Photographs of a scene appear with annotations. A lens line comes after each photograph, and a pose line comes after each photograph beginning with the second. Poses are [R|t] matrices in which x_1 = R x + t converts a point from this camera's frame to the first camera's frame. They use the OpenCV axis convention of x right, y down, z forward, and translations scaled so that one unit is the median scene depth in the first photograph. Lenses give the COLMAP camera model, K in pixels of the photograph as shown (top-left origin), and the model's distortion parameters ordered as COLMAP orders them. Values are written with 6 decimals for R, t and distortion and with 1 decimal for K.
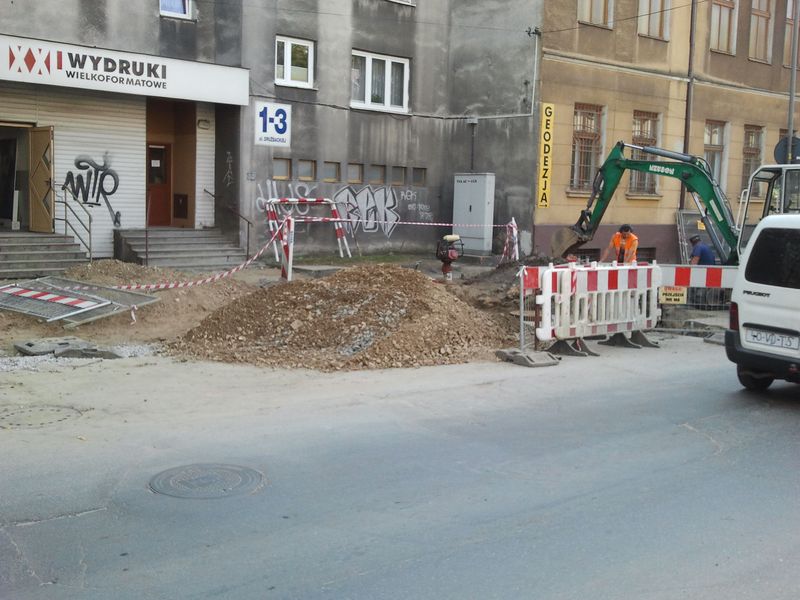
lens RADIAL K [[937.7, 0, 401.0], [0, 937.7, 301.0], [0, 0, 1]] dist [-0.041730, 0.000000]
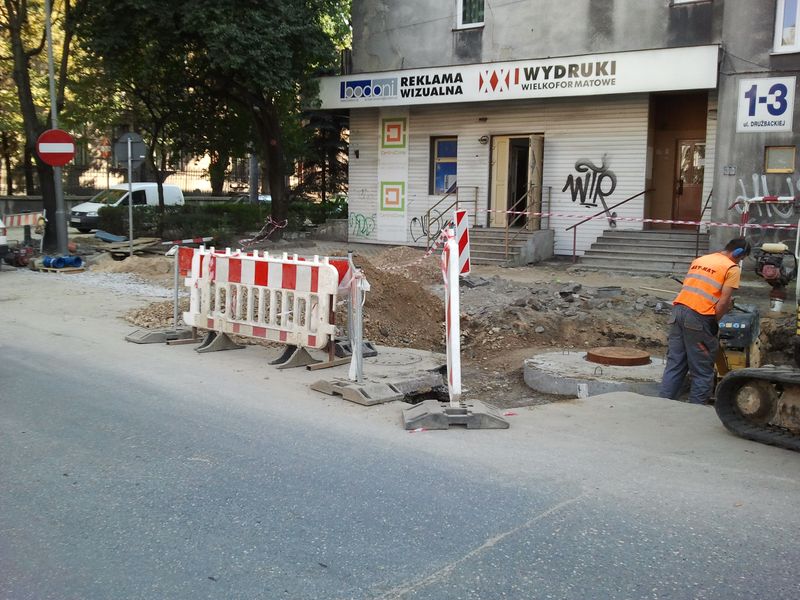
lens RADIAL K [[937.7, 0, 401.8], [0, 937.7, 298.3], [0, 0, 1]] dist [-0.041730, 0.000000]
pose [[0.146277, 0.080615, -0.985954, 0.688695], [-0.113800, 0.991429, 0.064180, -0.044343], [0.982676, 0.102813, 0.154197, 0.653473]]
